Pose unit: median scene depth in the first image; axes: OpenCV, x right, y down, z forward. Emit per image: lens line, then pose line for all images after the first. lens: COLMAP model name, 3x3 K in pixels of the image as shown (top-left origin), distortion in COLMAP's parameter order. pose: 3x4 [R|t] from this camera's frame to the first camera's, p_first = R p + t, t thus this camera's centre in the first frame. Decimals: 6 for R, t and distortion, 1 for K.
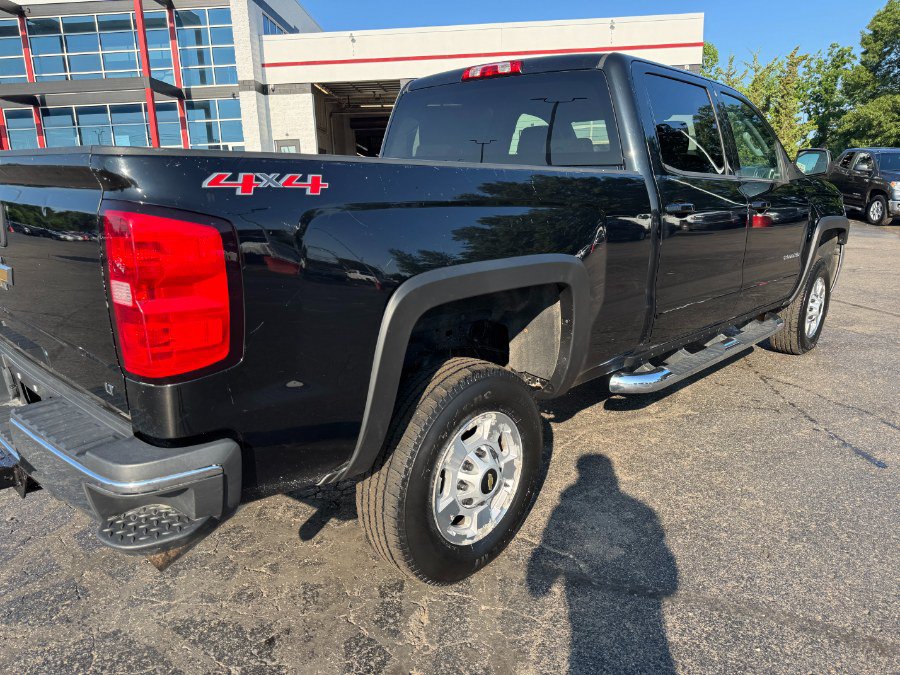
lens RADIAL K [[638.8, 0, 451.1], [0, 638.8, 339.4], [0, 0, 1]] dist [0.002626, -0.001731]
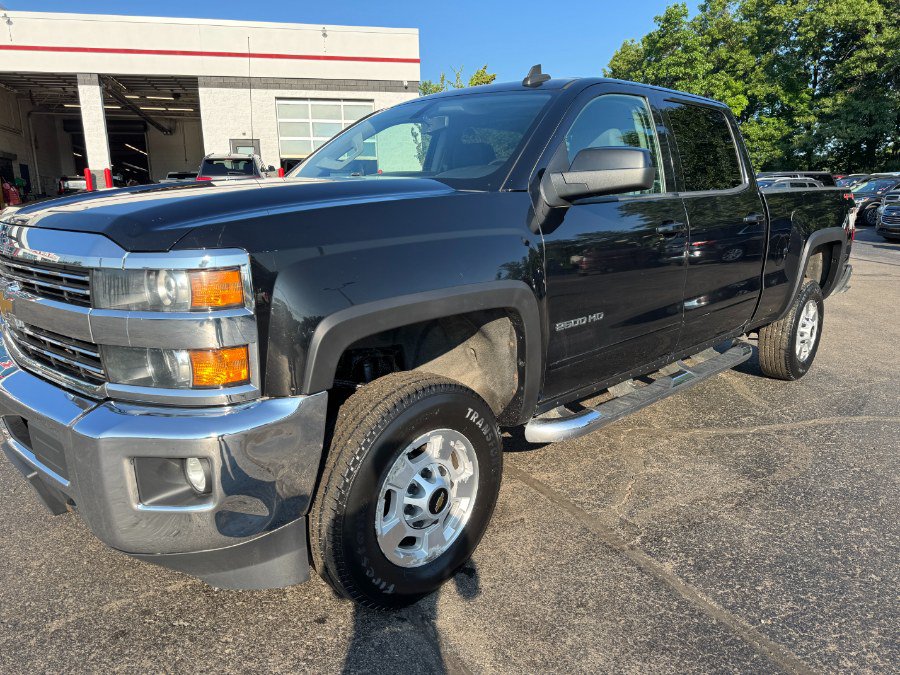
lens RADIAL K [[635.9, 0, 448.2], [0, 635.9, 339.1], [0, 0, 1]] dist [0.010795, -0.007688]
pose [[0.960263, -0.040204, 0.276185, 0.208398], [0.046806, 0.998753, -0.017351, -0.028488], [-0.275143, 0.029589, 0.960948, 0.096259]]
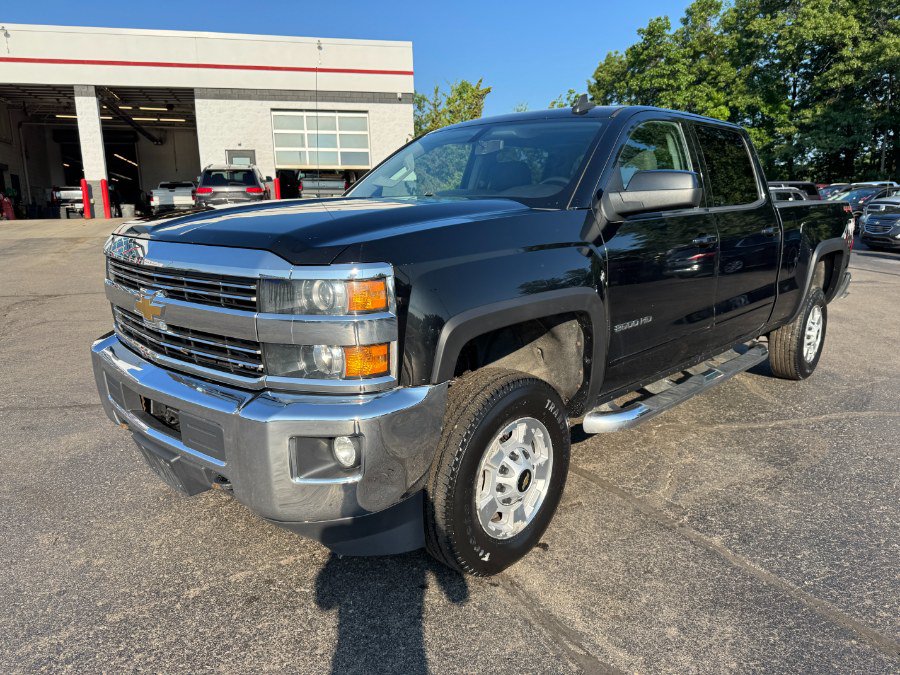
lens RADIAL K [[639.6, 0, 446.2], [0, 639.6, 335.8], [0, 0, 1]] dist [0.005879, -0.006181]
pose [[0.953831, -0.040507, 0.297599, 0.181773], [0.053276, 0.997969, -0.034916, -0.027322], [-0.295581, 0.049159, 0.954052, 0.084611]]
